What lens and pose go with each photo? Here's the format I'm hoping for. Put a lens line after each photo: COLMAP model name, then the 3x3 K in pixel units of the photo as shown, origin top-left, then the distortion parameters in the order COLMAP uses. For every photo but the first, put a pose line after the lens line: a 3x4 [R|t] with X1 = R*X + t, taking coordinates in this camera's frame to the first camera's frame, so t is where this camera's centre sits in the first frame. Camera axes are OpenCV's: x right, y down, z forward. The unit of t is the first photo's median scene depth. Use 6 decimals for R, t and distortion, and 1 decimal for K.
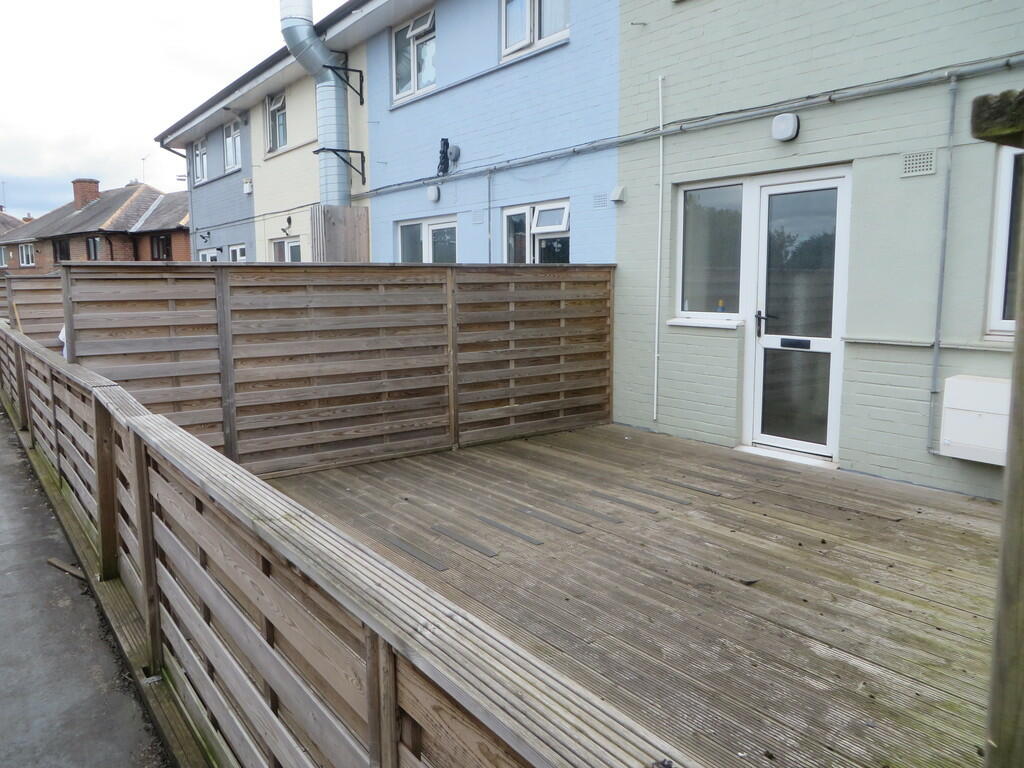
lens RADIAL K [[766.2, 0, 514.0], [0, 766.2, 379.3], [0, 0, 1]] dist [-0.014214, 0.002588]
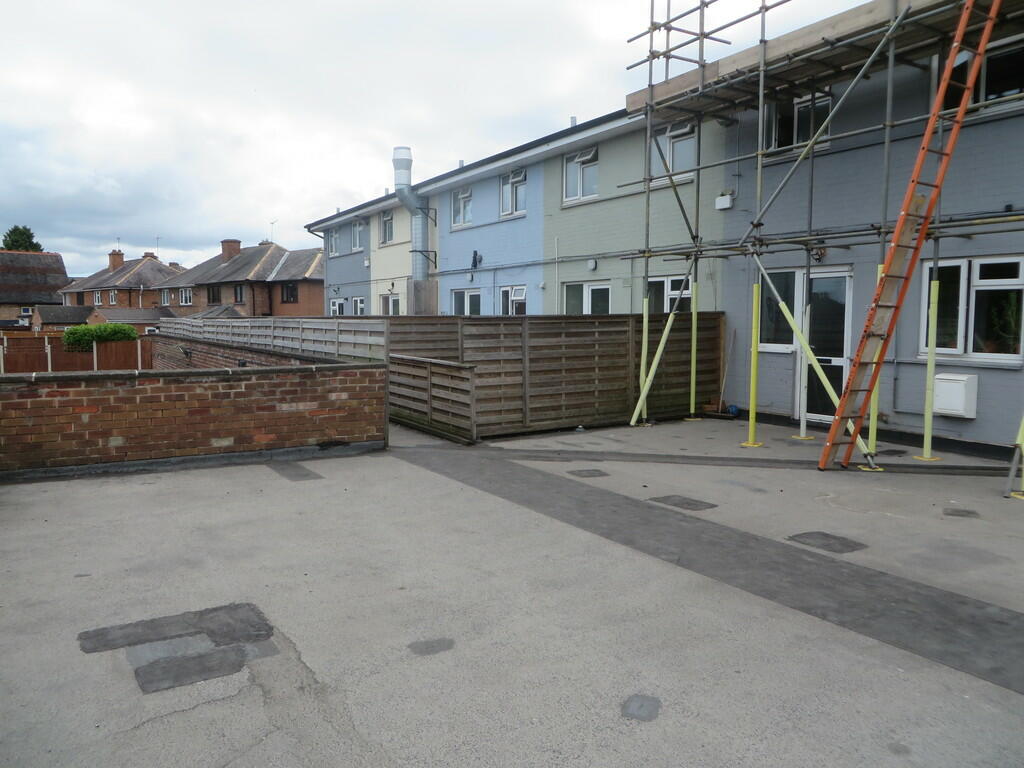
lens RADIAL K [[766.2, 0, 514.0], [0, 766.2, 379.3], [0, 0, 1]] dist [-0.014214, 0.002588]
pose [[0.995251, 0.015919, -0.096026, 0.320648], [-0.020491, 0.998693, -0.046815, 0.175056], [0.095156, 0.048561, 0.994277, -1.491287]]
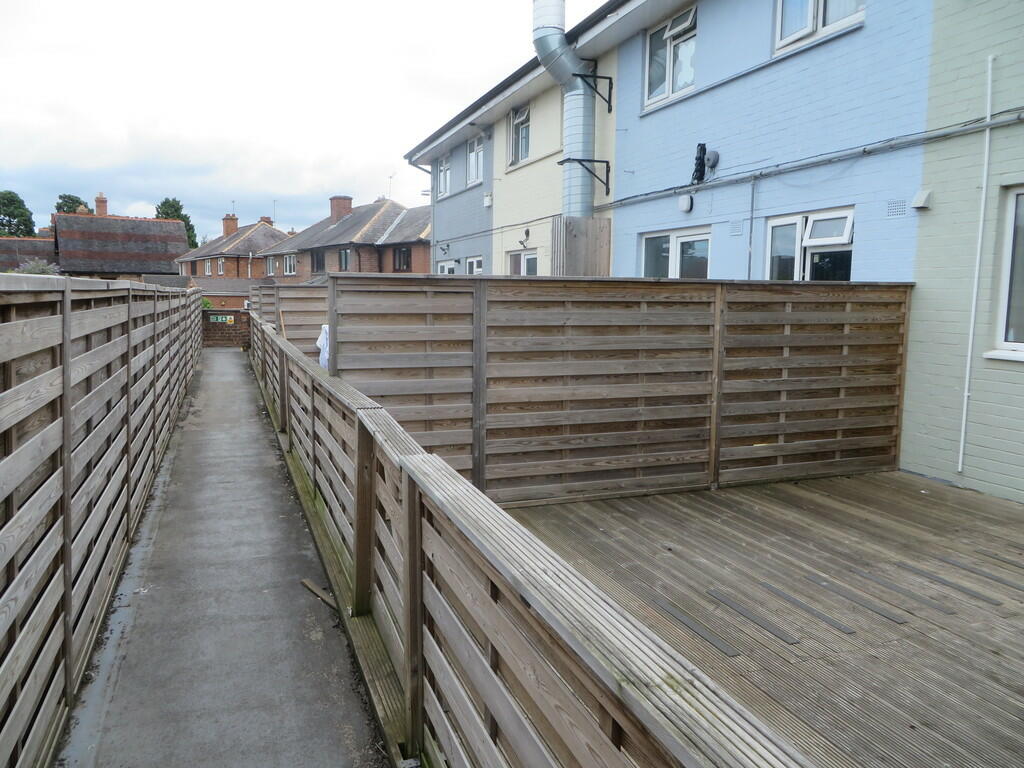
lens RADIAL K [[766.2, 0, 514.0], [0, 766.2, 379.3], [0, 0, 1]] dist [-0.014214, 0.002588]
pose [[0.961110, 0.048493, -0.271873, -0.067092], [-0.053010, 0.998551, -0.009290, -0.015504], [0.271029, 0.023341, 0.962288, 0.088092]]
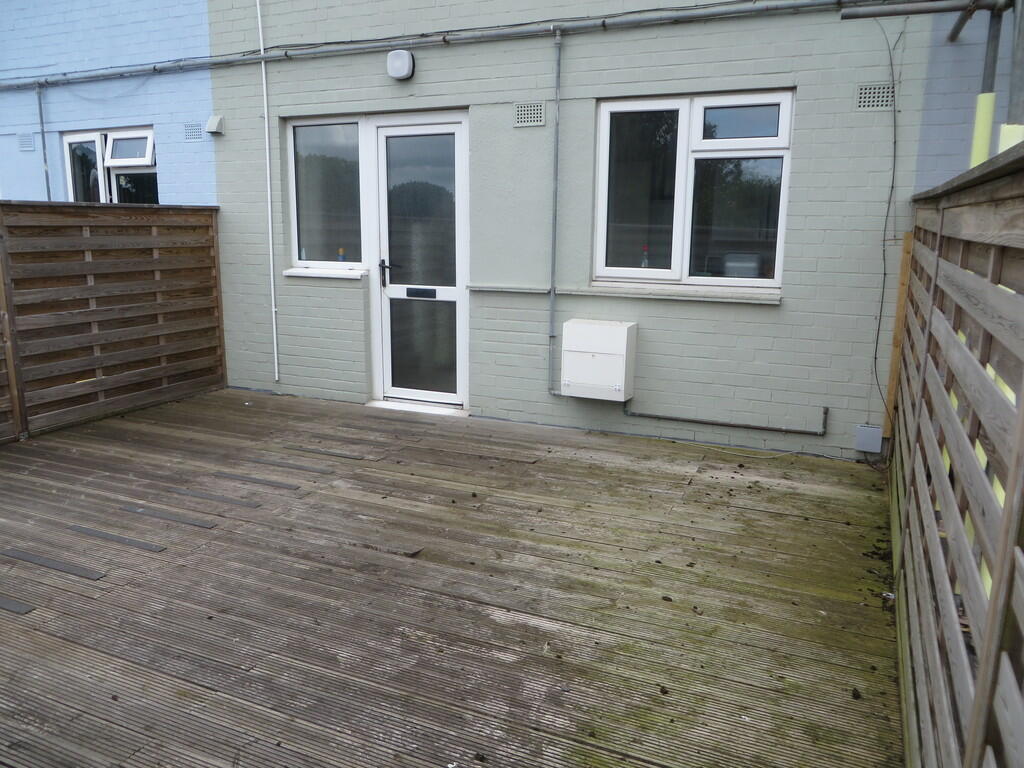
lens RADIAL K [[766.2, 0, 514.0], [0, 766.2, 379.3], [0, 0, 1]] dist [-0.014214, 0.002588]
pose [[0.871605, -0.080370, 0.483576, -0.011882], [0.047688, 0.995691, 0.079528, -0.008701], [-0.487884, -0.046256, 0.871682, 0.077930]]
